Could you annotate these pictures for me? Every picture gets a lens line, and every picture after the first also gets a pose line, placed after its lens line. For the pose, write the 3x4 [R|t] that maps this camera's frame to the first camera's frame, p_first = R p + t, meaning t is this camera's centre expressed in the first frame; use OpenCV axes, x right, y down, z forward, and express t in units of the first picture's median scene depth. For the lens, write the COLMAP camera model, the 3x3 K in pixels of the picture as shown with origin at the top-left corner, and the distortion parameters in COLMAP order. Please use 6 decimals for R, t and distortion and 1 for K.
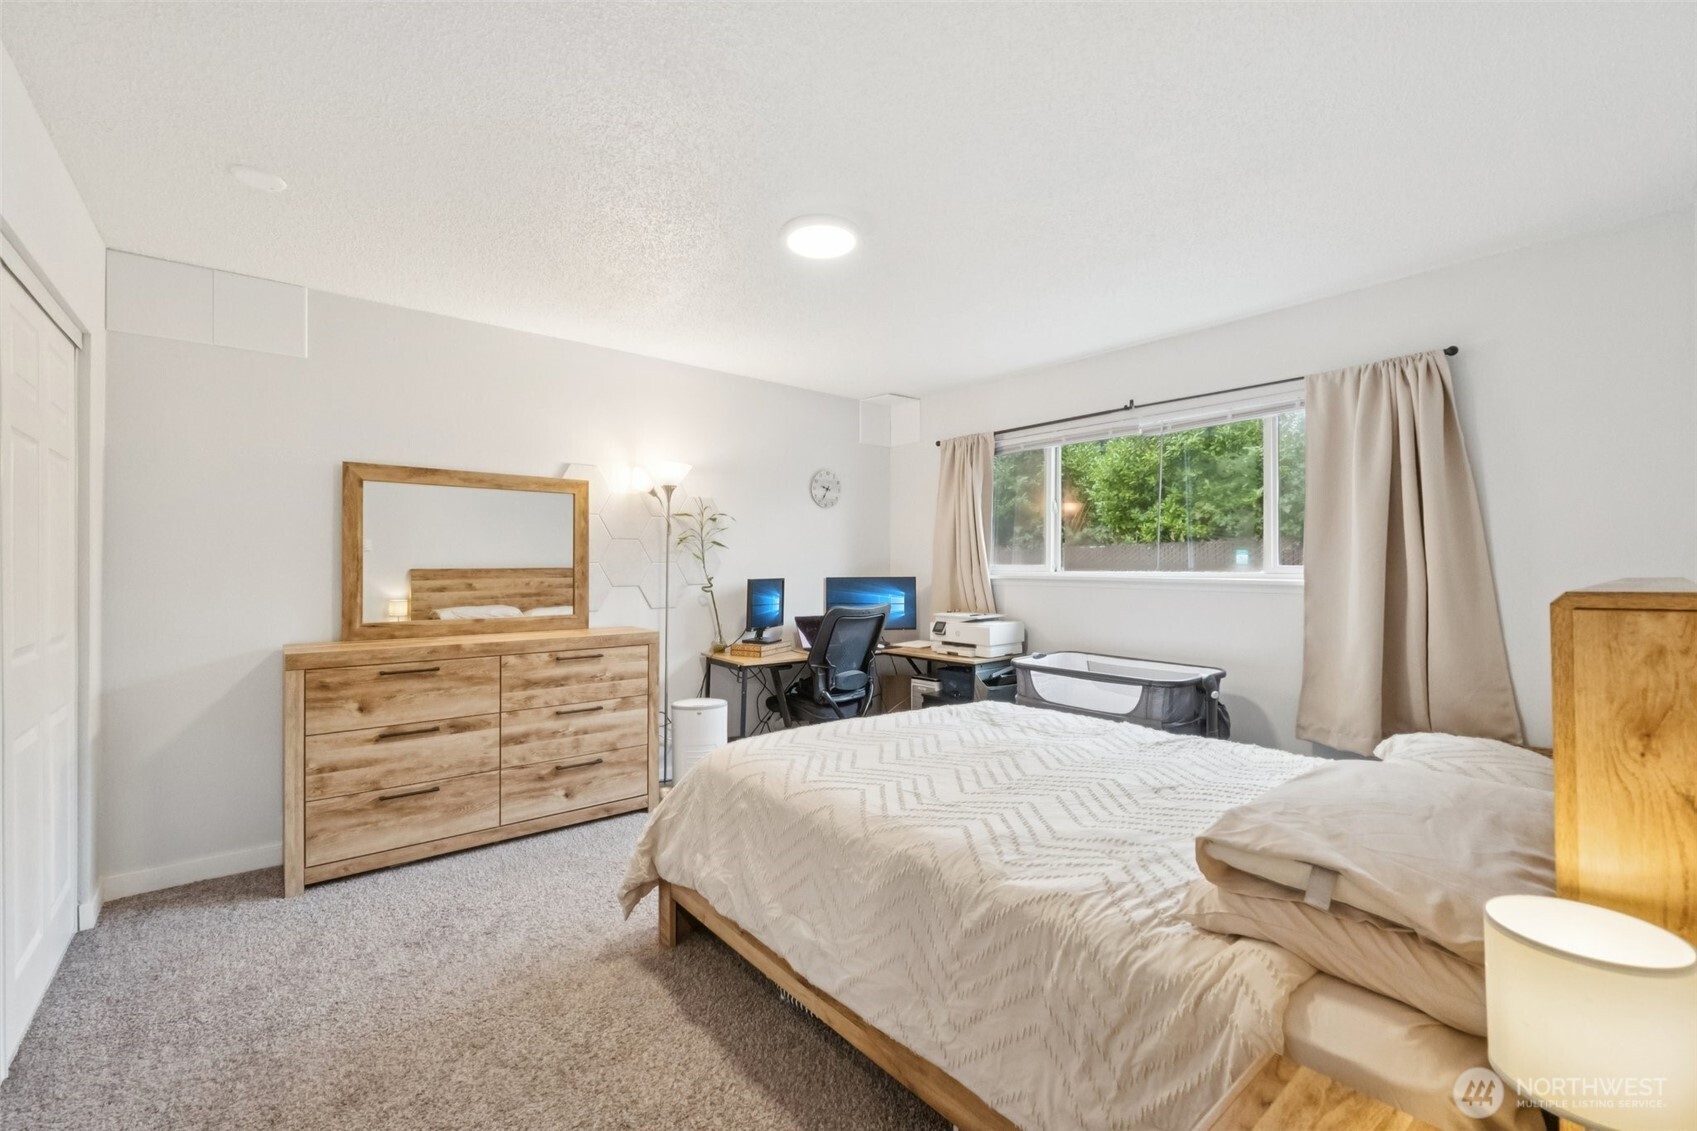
lens RADIAL K [[707.1, 0, 852.9], [0, 707.1, 558.6], [0, 0, 1]] dist [-0.007448, -0.000196]
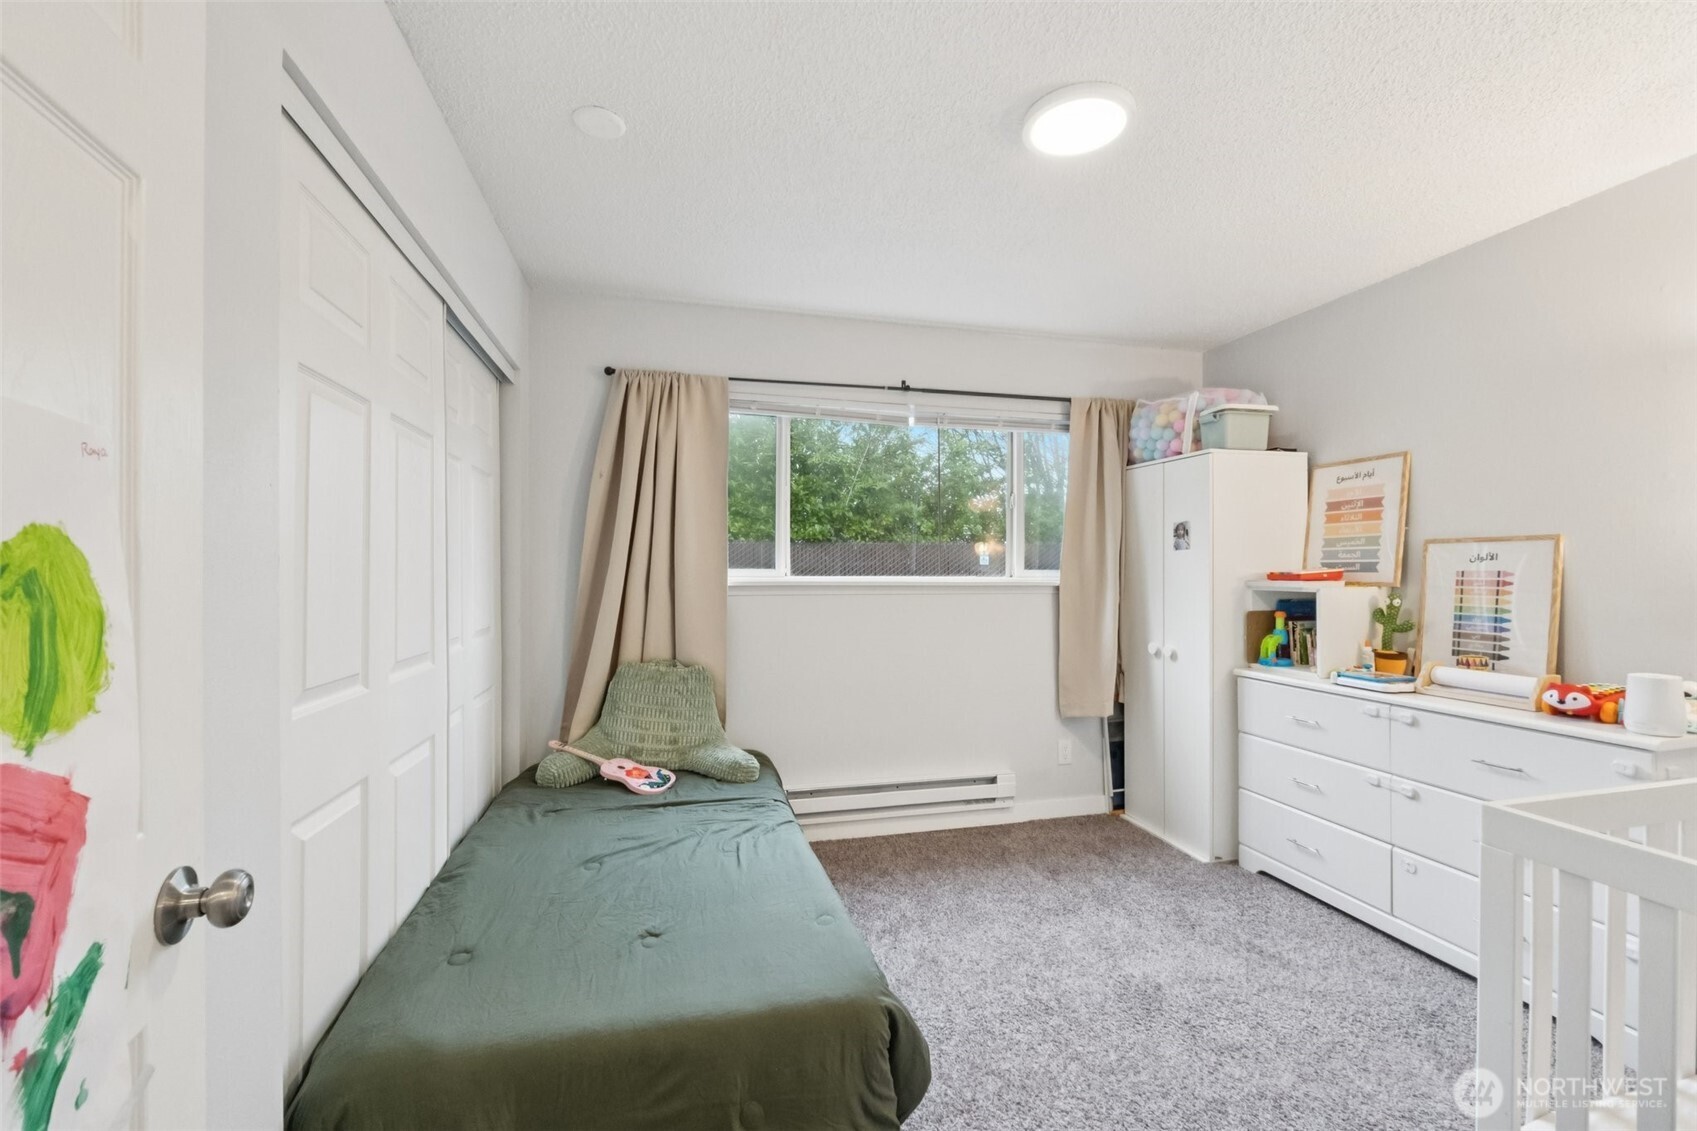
lens RADIAL K [[707.1, 0, 852.9], [0, 707.1, 558.6], [0, 0, 1]] dist [-0.007448, -0.000196]
pose [[0.423254, 0.008345, 0.905973, -0.439305], [-0.018220, 0.999834, -0.000697, -0.001256], [-0.905828, -0.016212, 0.423335, 0.701263]]
